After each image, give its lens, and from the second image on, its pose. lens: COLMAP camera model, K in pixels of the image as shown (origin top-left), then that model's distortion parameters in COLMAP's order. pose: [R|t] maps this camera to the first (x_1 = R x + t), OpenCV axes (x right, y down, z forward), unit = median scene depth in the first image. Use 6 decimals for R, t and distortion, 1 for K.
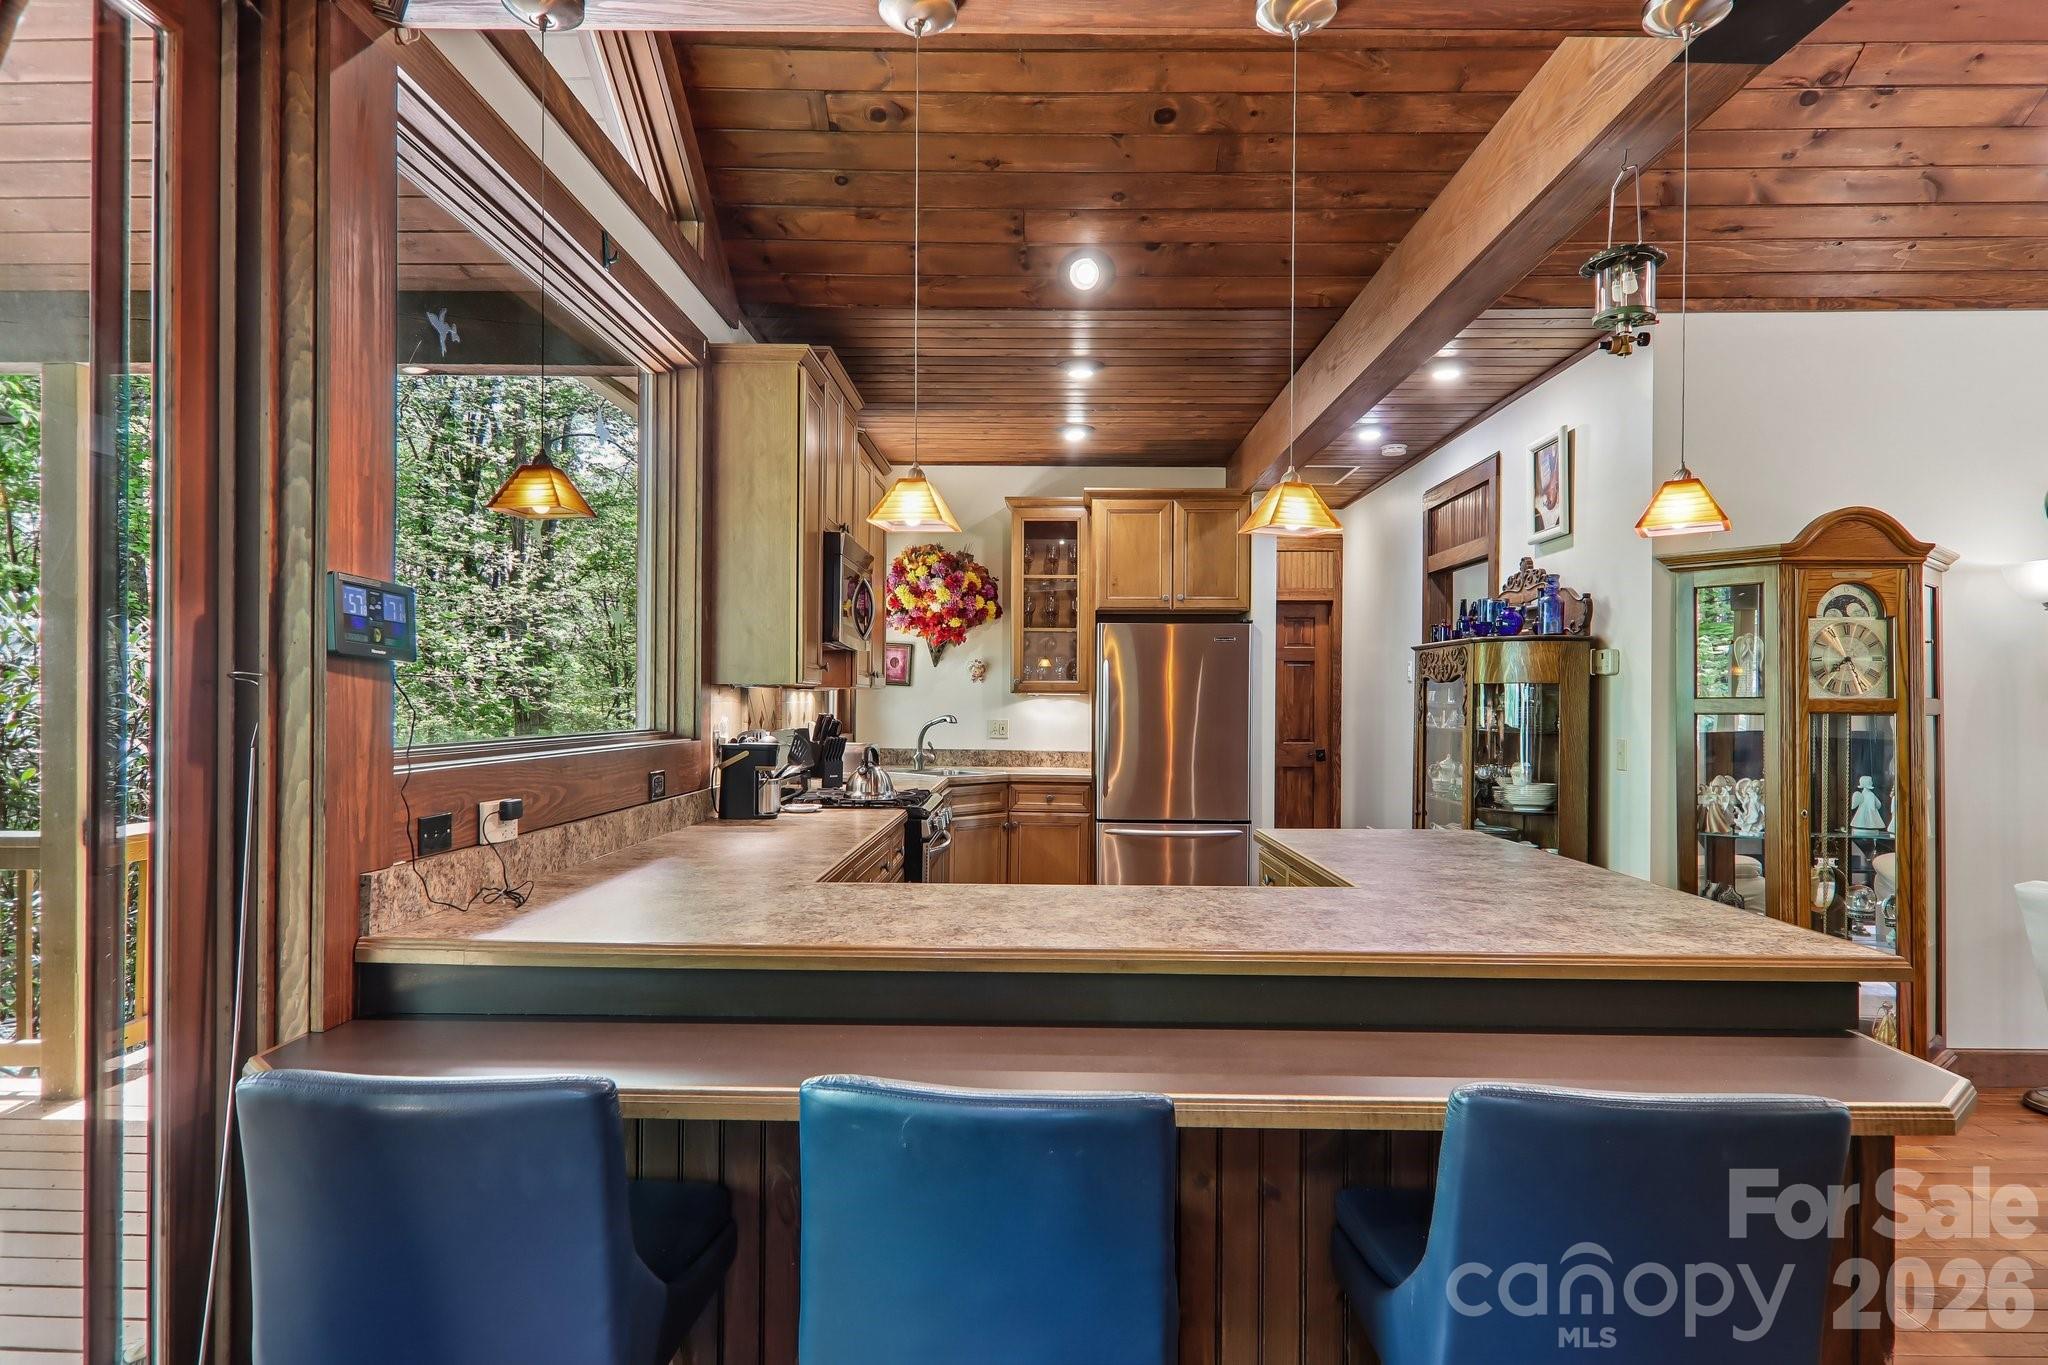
lens RADIAL K [[1177.5, 0, 1019.6], [0, 1177.5, 690.4], [0, 0, 1]] dist [0.004164, -0.001321]
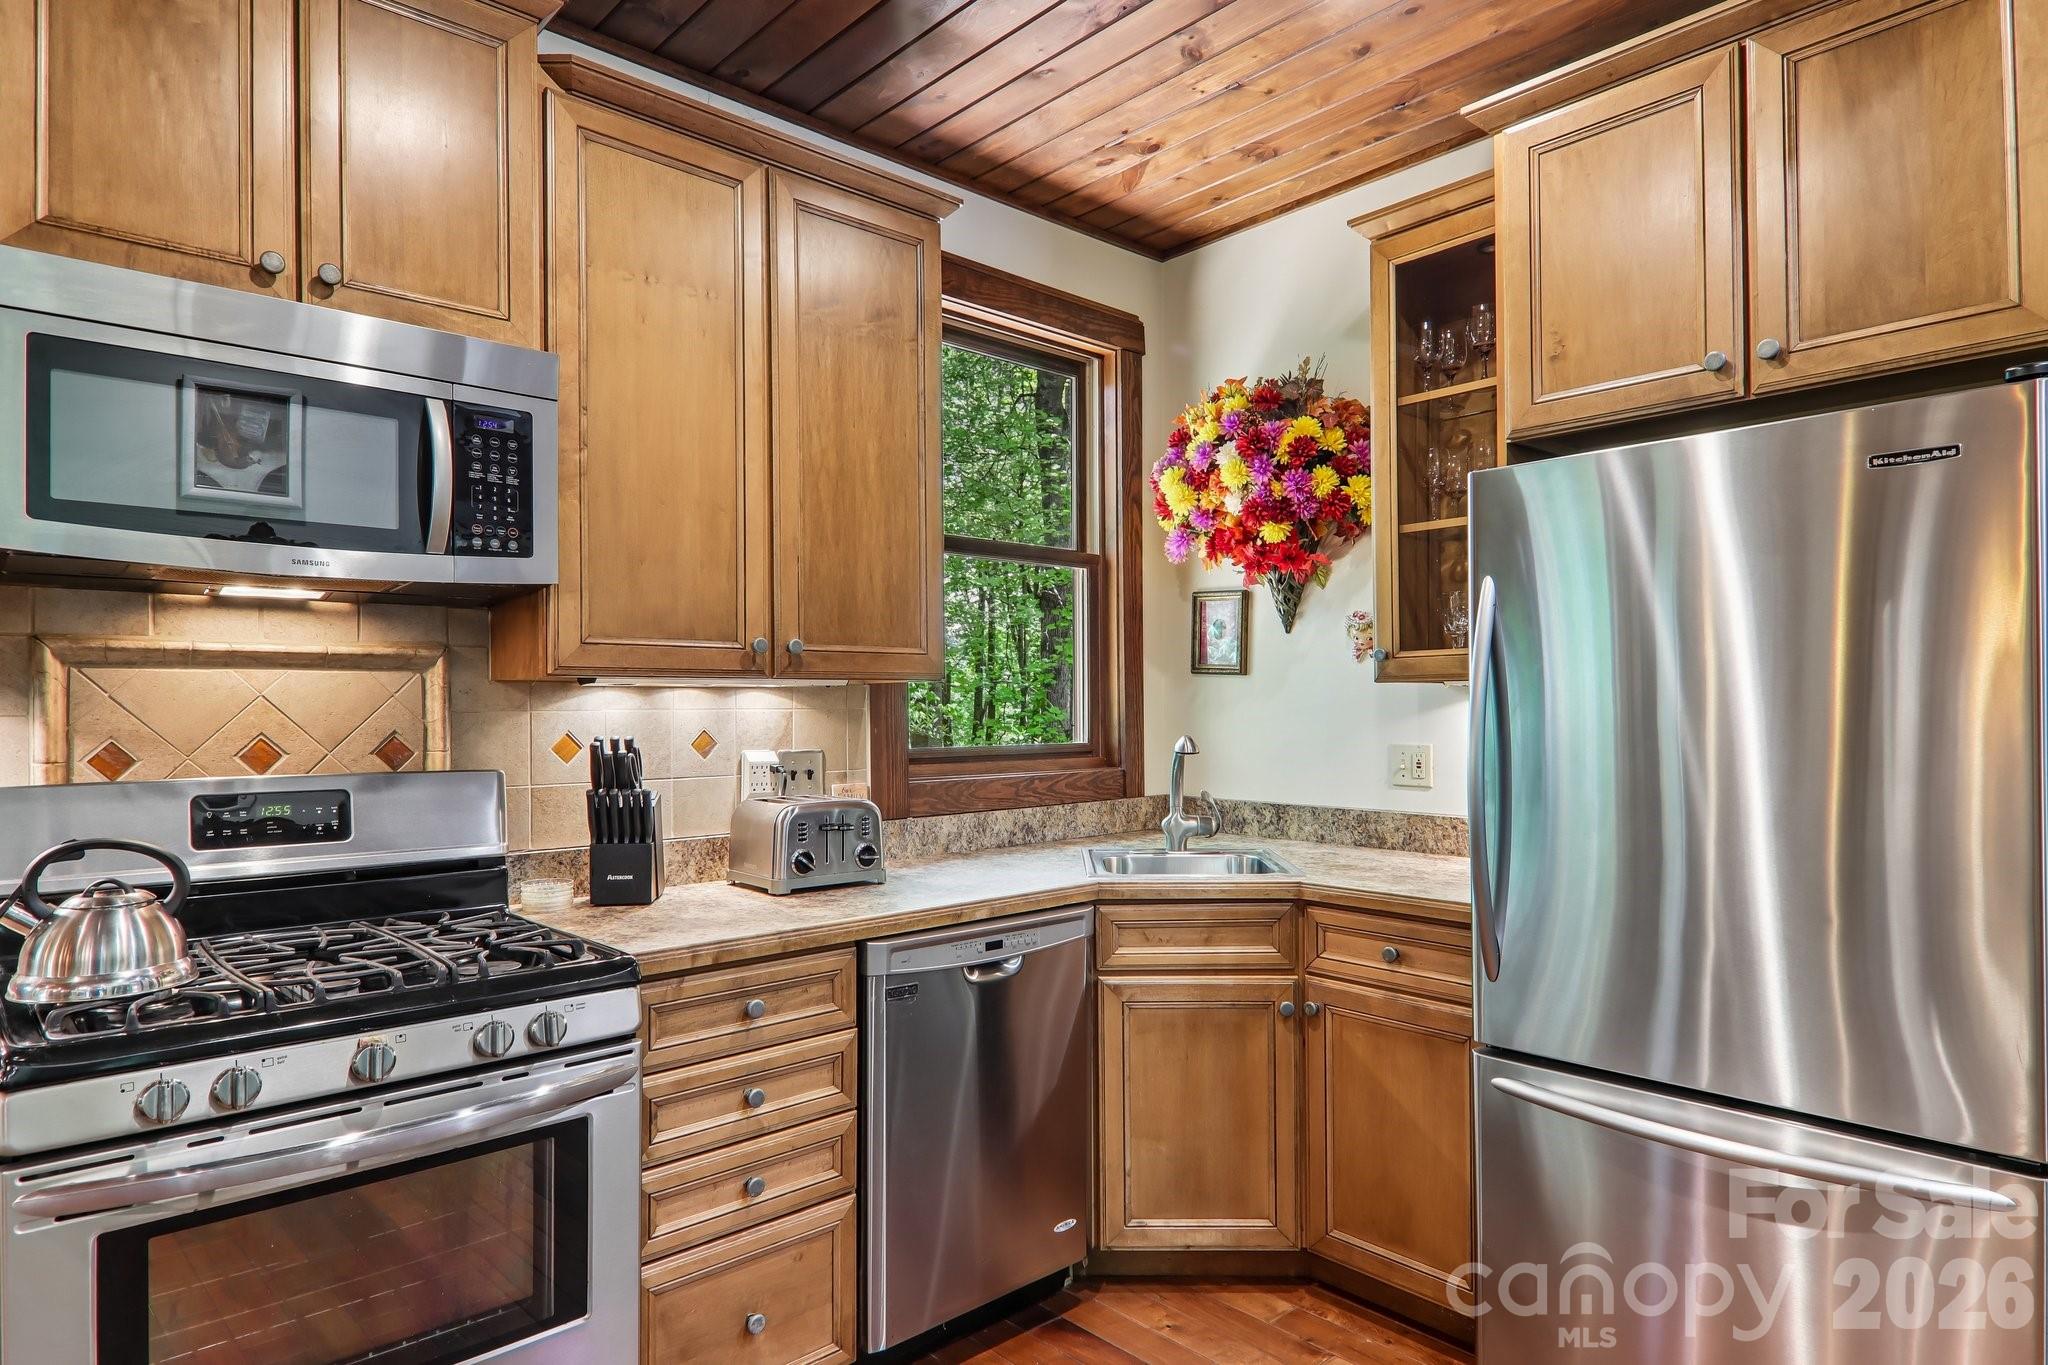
lens RADIAL K [[1177.5, 0, 1023.0], [0, 1177.5, 689.5], [0, 0, 1]] dist [0.004164, -0.001321]
pose [[0.695811, -0.022457, -0.717874, 0.206160], [0.017222, 0.999745, -0.014582, 0.008399], [0.718018, -0.002217, 0.696021, 0.613727]]
